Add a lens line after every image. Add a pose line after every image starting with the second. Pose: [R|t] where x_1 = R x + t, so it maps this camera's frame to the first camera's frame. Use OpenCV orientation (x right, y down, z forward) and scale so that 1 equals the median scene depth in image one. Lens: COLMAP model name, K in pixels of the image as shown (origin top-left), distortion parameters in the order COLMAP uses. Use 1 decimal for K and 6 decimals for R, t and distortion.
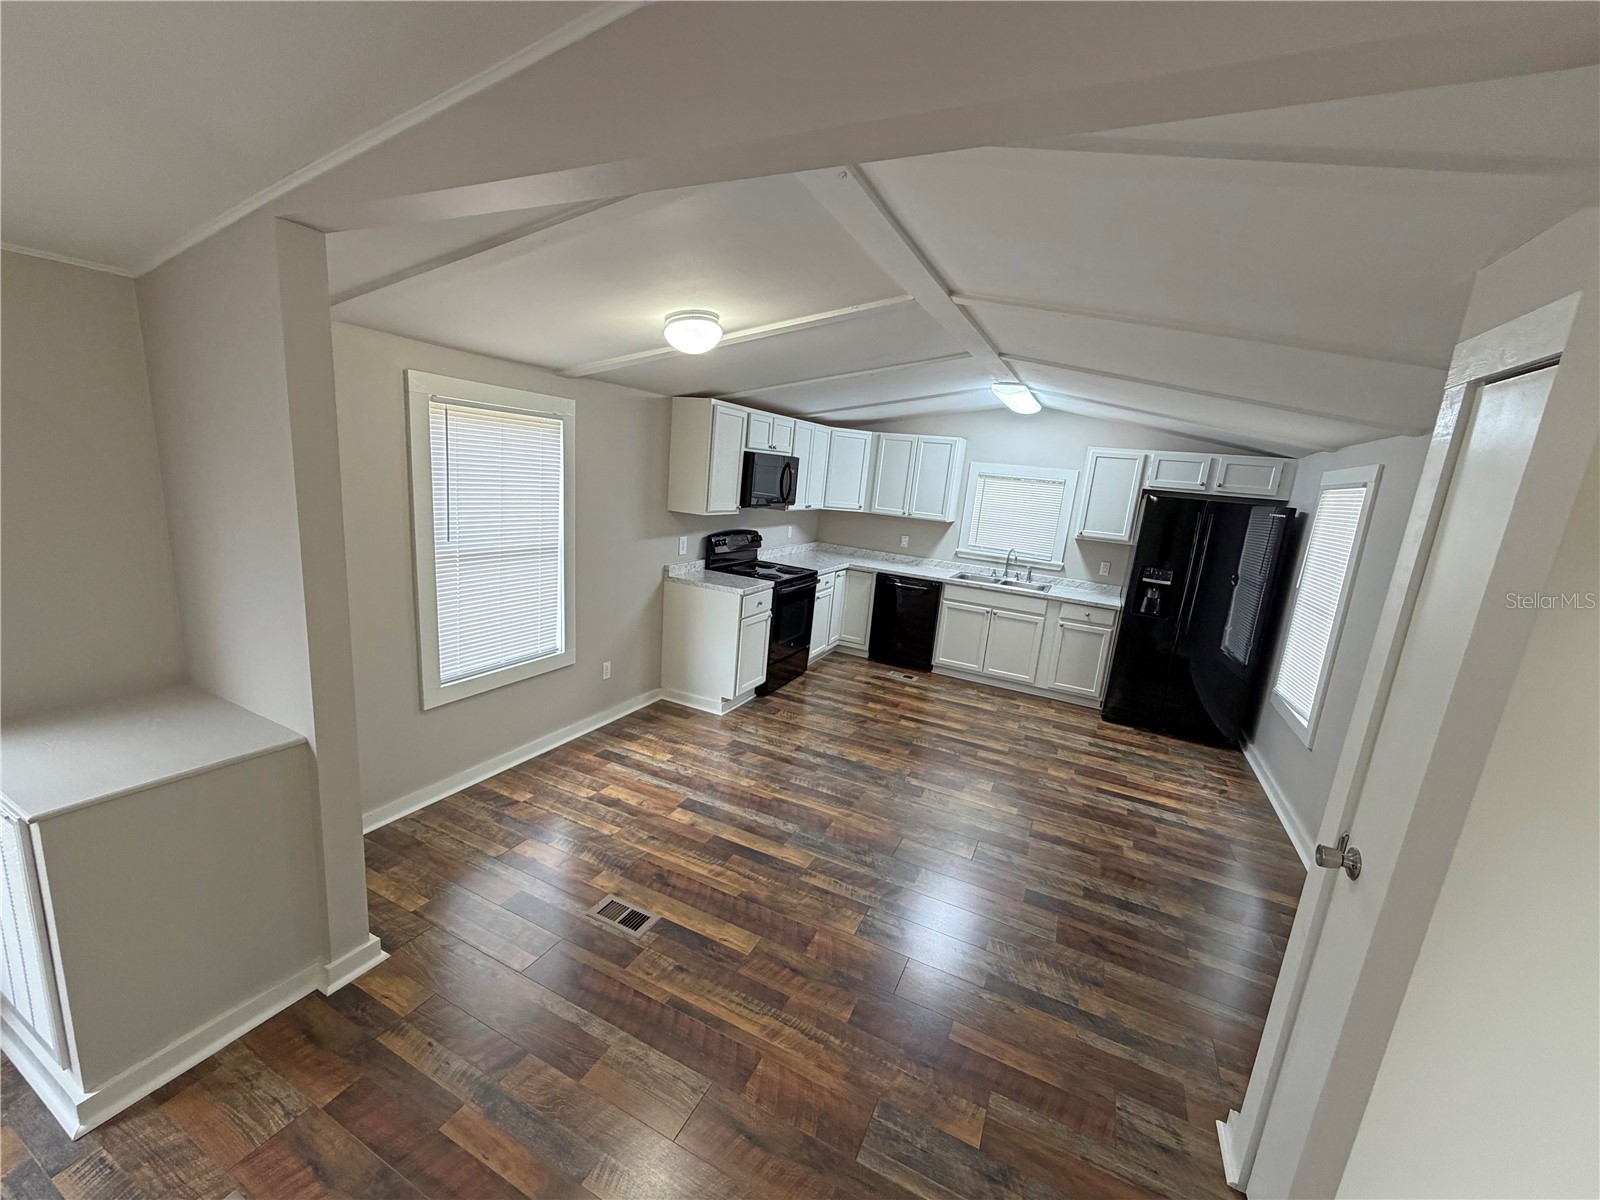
lens RADIAL K [[635.5, 0, 796.3], [0, 635.5, 601.1], [0, 0, 1]] dist [0.001339, -0.000120]
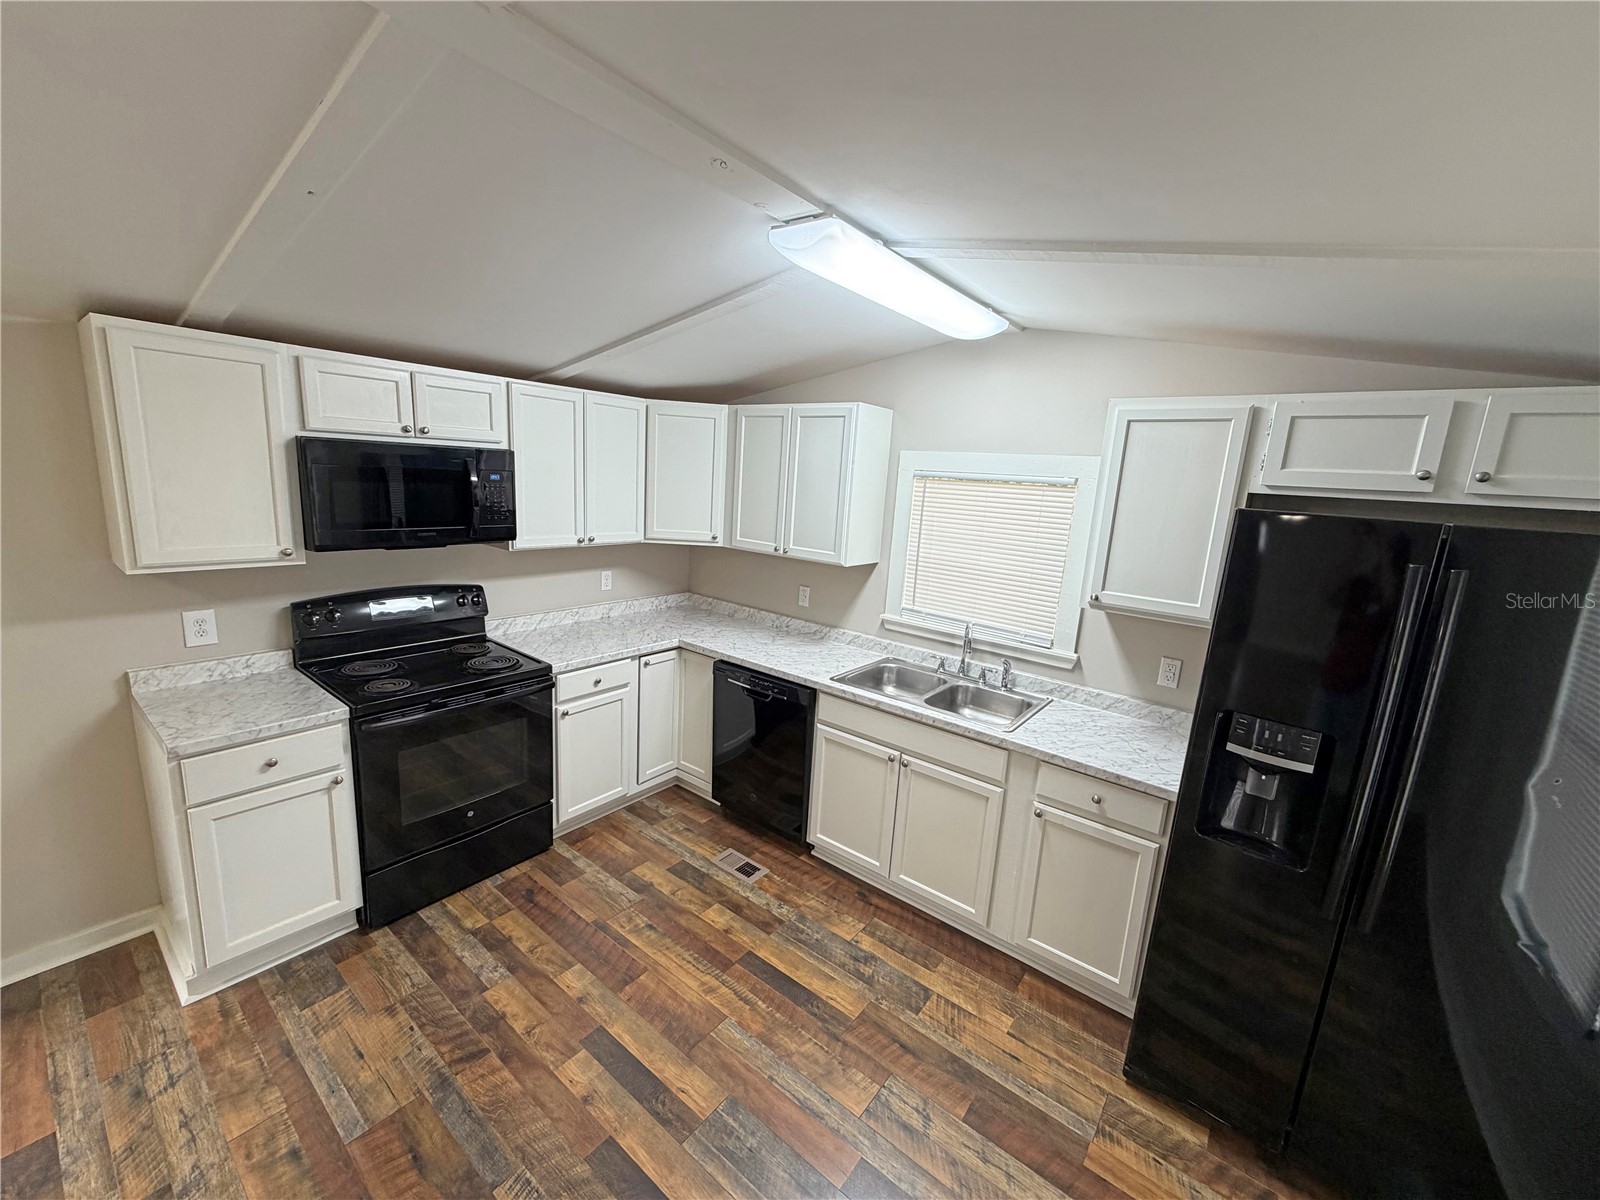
lens RADIAL K [[635.5, 0, 796.2], [0, 635.5, 599.9], [0, 0, 1]] dist [0.001339, -0.000120]
pose [[0.975827, 0.010546, -0.218288, 0.397701], [-0.016538, 0.999534, -0.025644, -0.105467], [0.217916, 0.028634, 0.975547, 0.614426]]
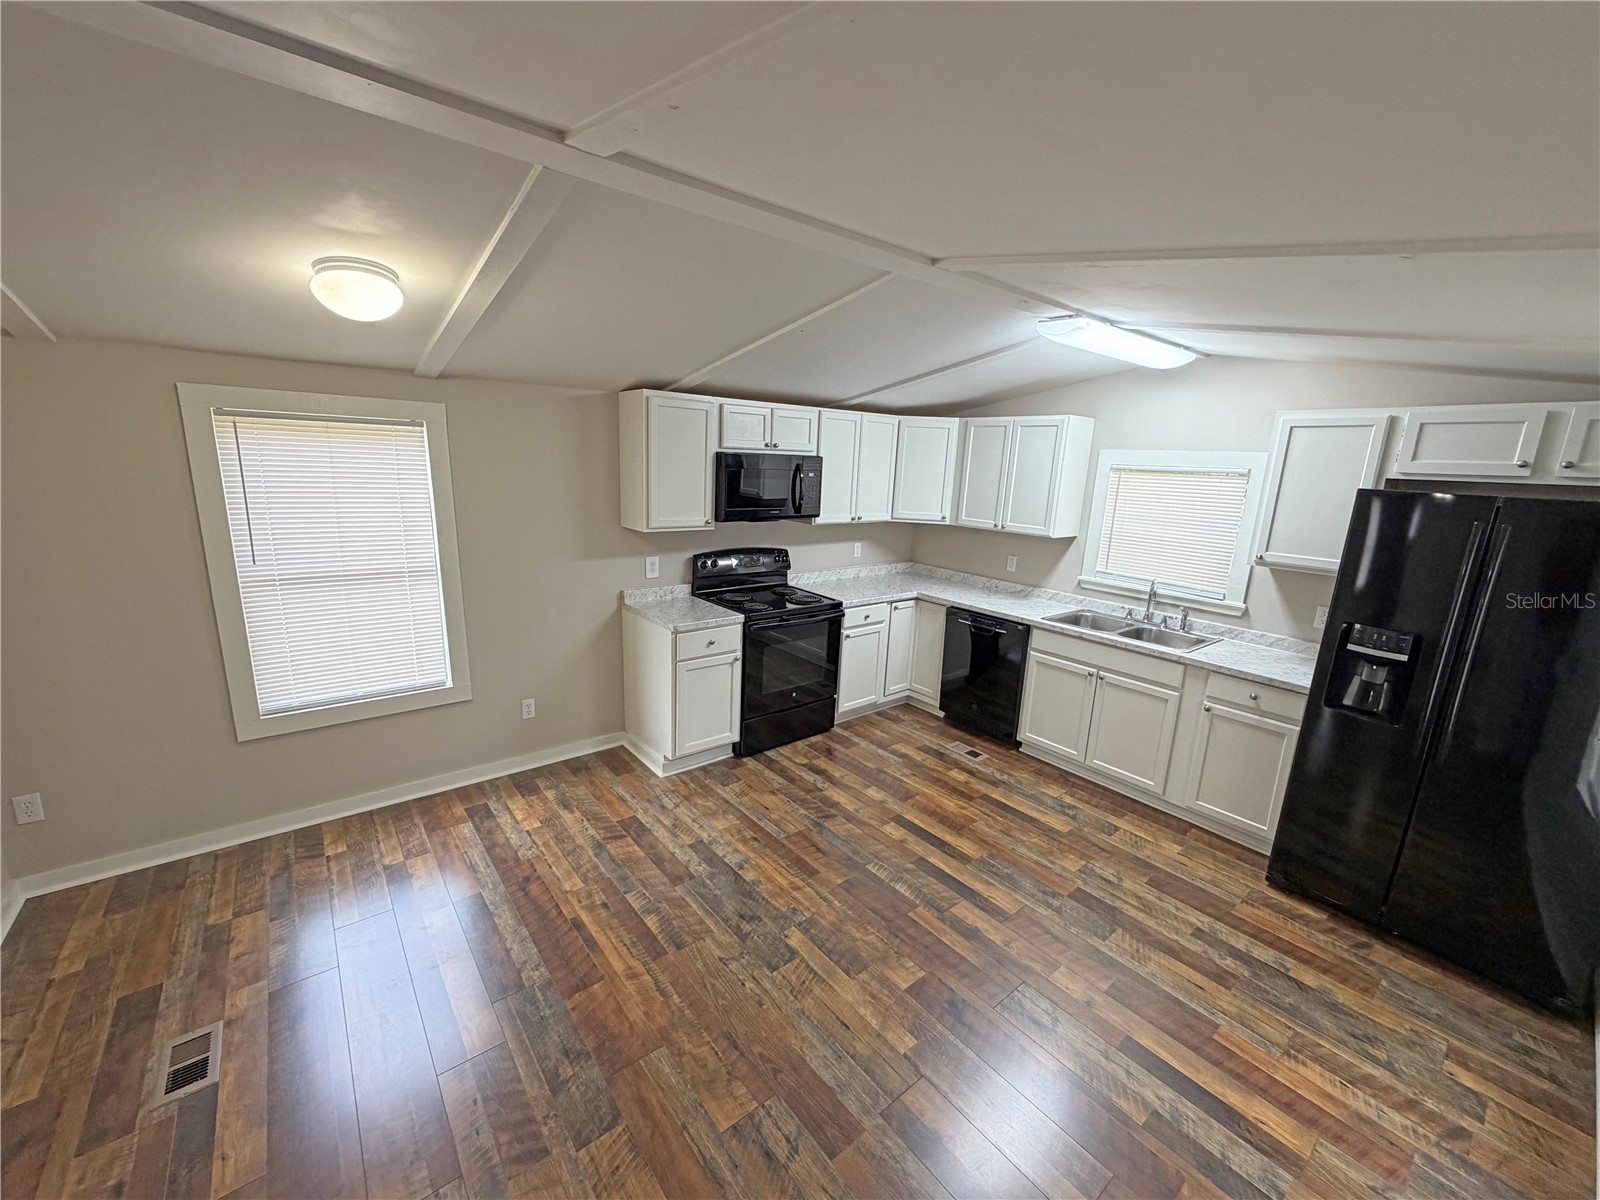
lens RADIAL K [[635.5, 0, 796.4], [0, 635.5, 599.7], [0, 0, 1]] dist [0.001339, -0.000120]
pose [[0.901491, 0.040848, -0.430865, 0.365291], [-0.049423, 0.998740, -0.008721, -0.046824], [0.429966, 0.029156, 0.902374, 0.321349]]
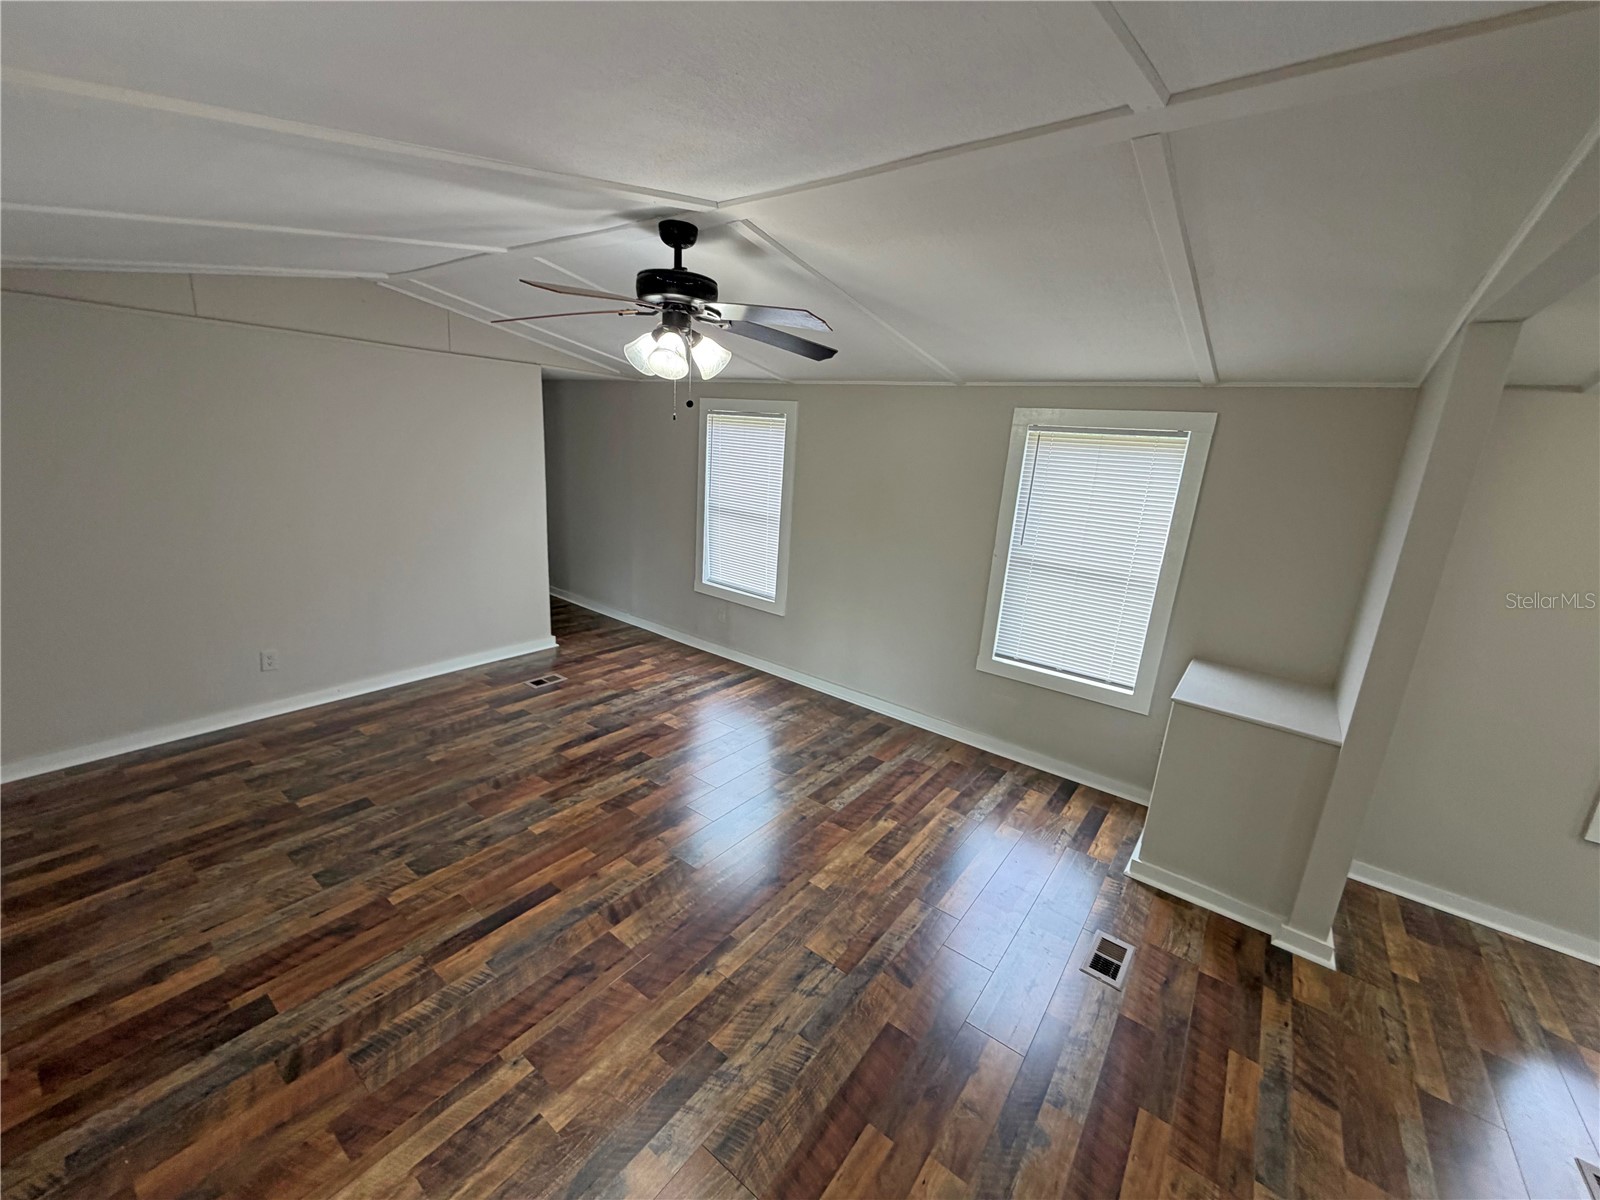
lens RADIAL K [[635.5, 0, 797.8], [0, 635.5, 604.2], [0, 0, 1]] dist [0.001339, -0.000120]
pose [[-0.189589, 0.158370, -0.969007, 0.227818], [-0.280451, 0.937057, 0.208020, 0.002188], [0.940959, 0.311197, -0.133240, 0.040875]]
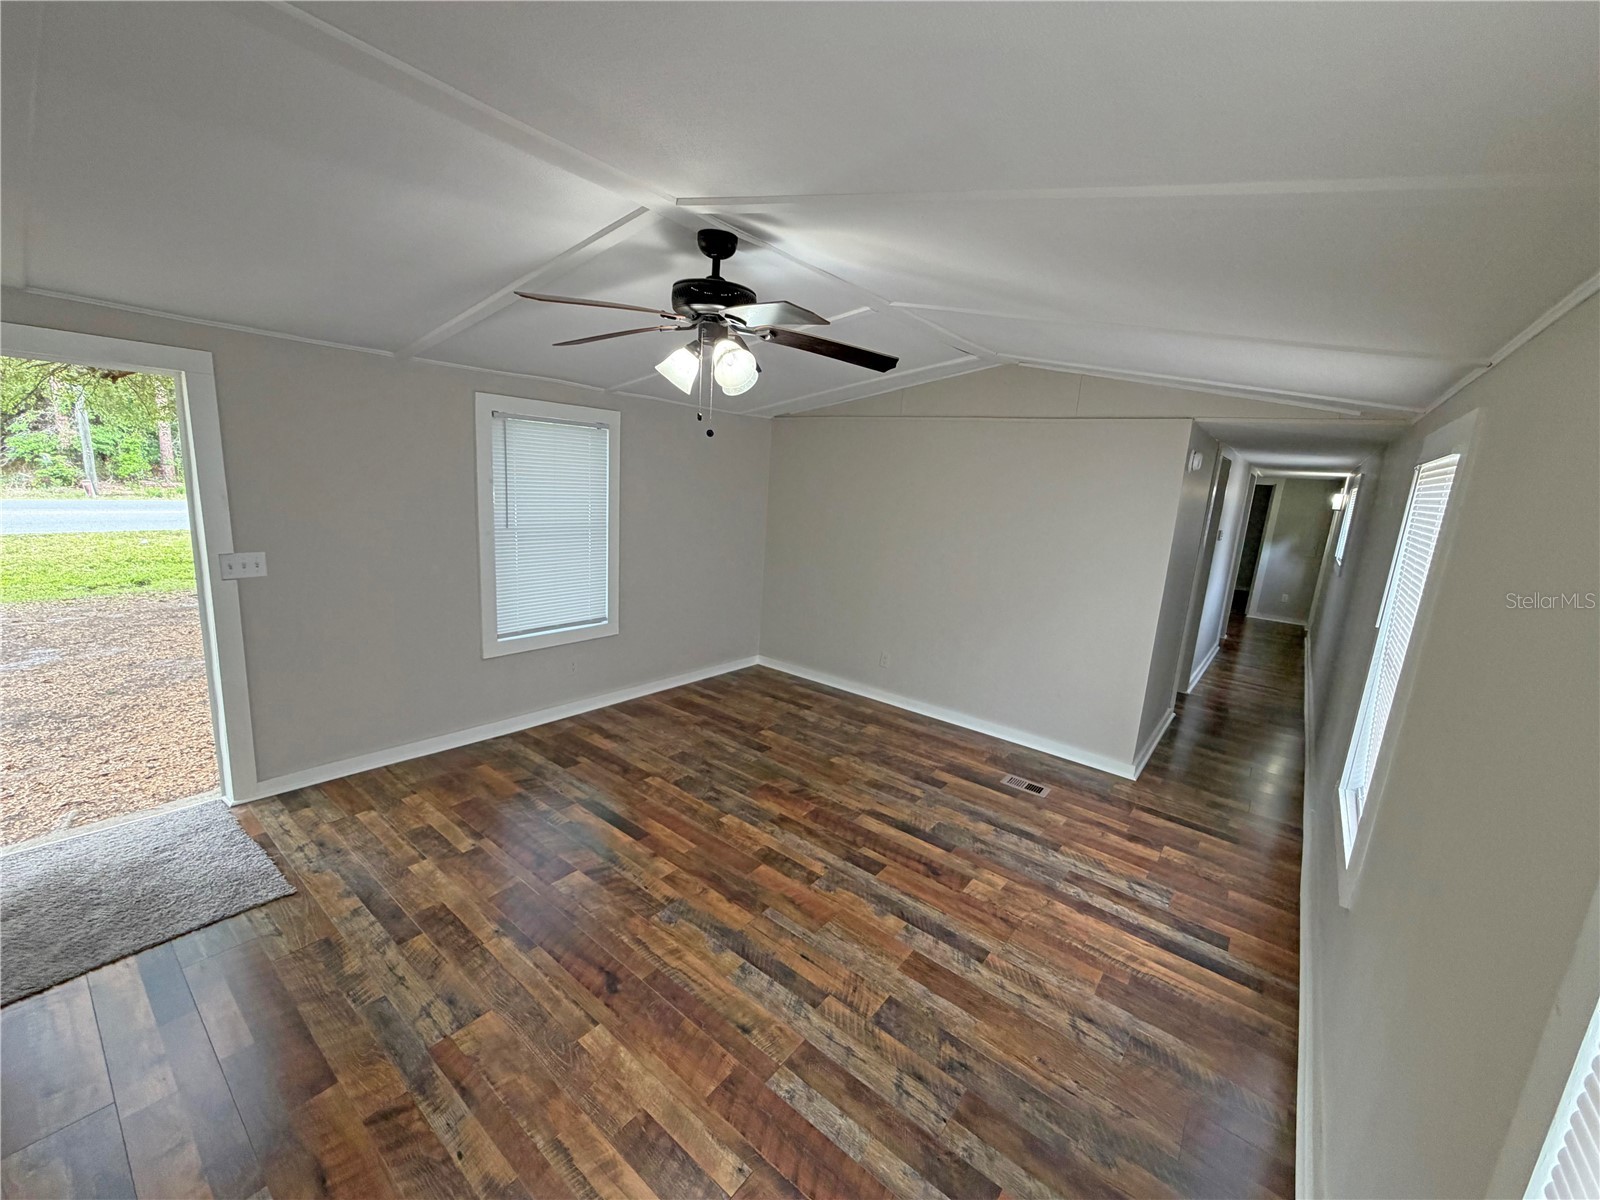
lens RADIAL K [[635.5, 0, 794.4], [0, 635.5, 605.7], [0, 0, 1]] dist [0.001339, -0.000120]
pose [[-0.964476, -0.192122, 0.181317, -0.430139], [-0.102596, 0.904895, 0.413085, -0.089557], [-0.243435, 0.379808, -0.892460, 0.290559]]
